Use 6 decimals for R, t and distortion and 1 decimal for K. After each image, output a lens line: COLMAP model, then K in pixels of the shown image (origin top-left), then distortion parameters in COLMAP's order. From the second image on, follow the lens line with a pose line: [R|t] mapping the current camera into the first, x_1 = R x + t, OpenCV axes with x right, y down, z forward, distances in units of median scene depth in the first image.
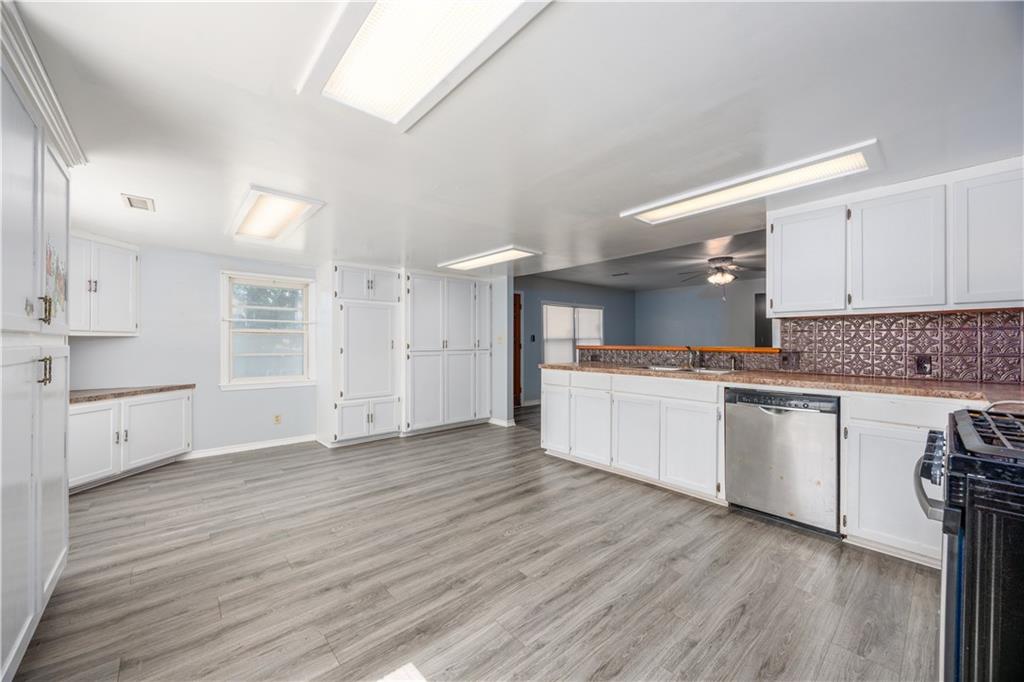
lens RADIAL K [[398.3, 0, 504.6], [0, 398.3, 341.4], [0, 0, 1]] dist [-0.003220, 0.000123]
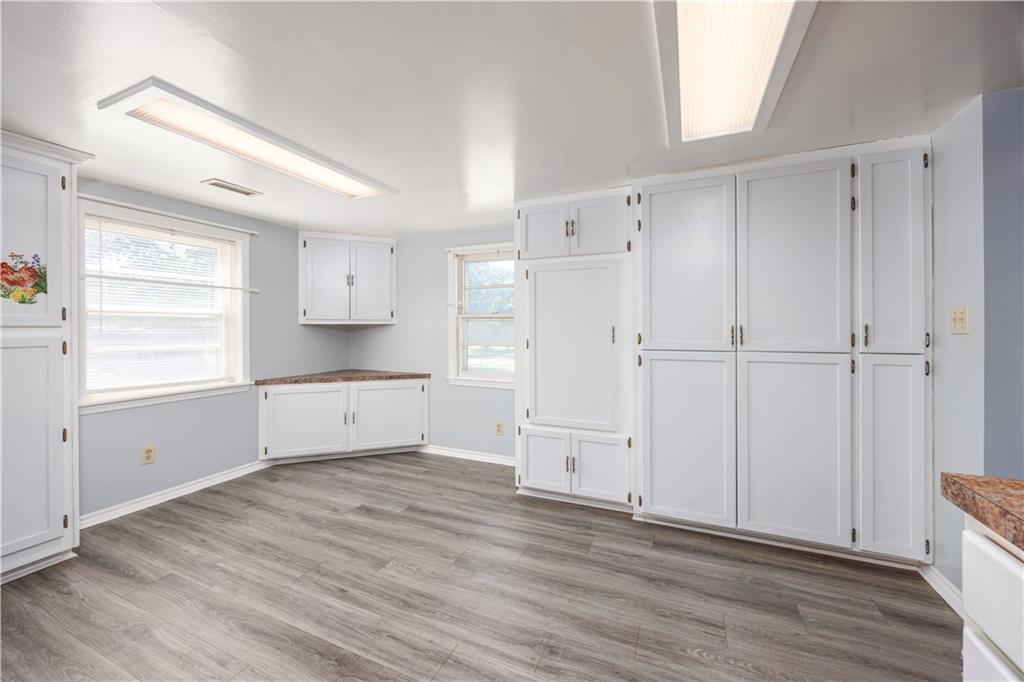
lens RADIAL K [[398.3, 0, 509.6], [0, 398.3, 328.8], [0, 0, 1]] dist [-0.003220, 0.000123]
pose [[0.421632, 0.002042, -0.906765, 0.189579], [0.004056, 0.999983, 0.004138, -0.004249], [0.906758, -0.005423, 0.421617, 0.929952]]
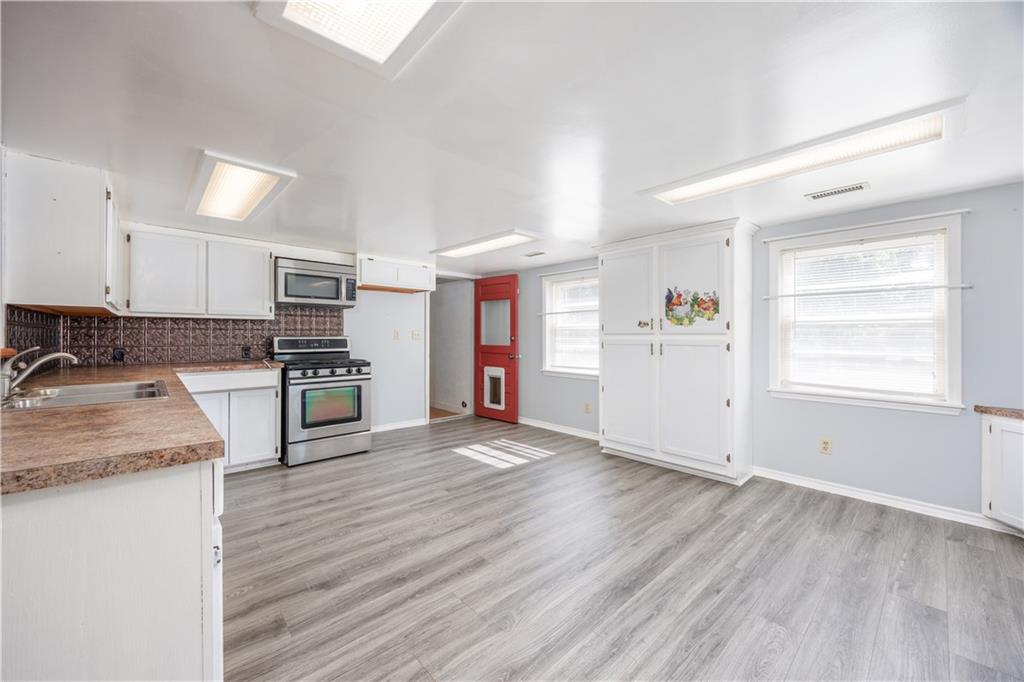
lens RADIAL K [[398.3, 0, 510.2], [0, 398.3, 340.9], [0, 0, 1]] dist [-0.003220, 0.000123]
pose [[-0.999330, 0.001014, -0.036574, -0.082868], [0.000480, 0.999893, 0.014591, -0.005055], [0.036585, 0.014564, -0.999224, 1.484928]]
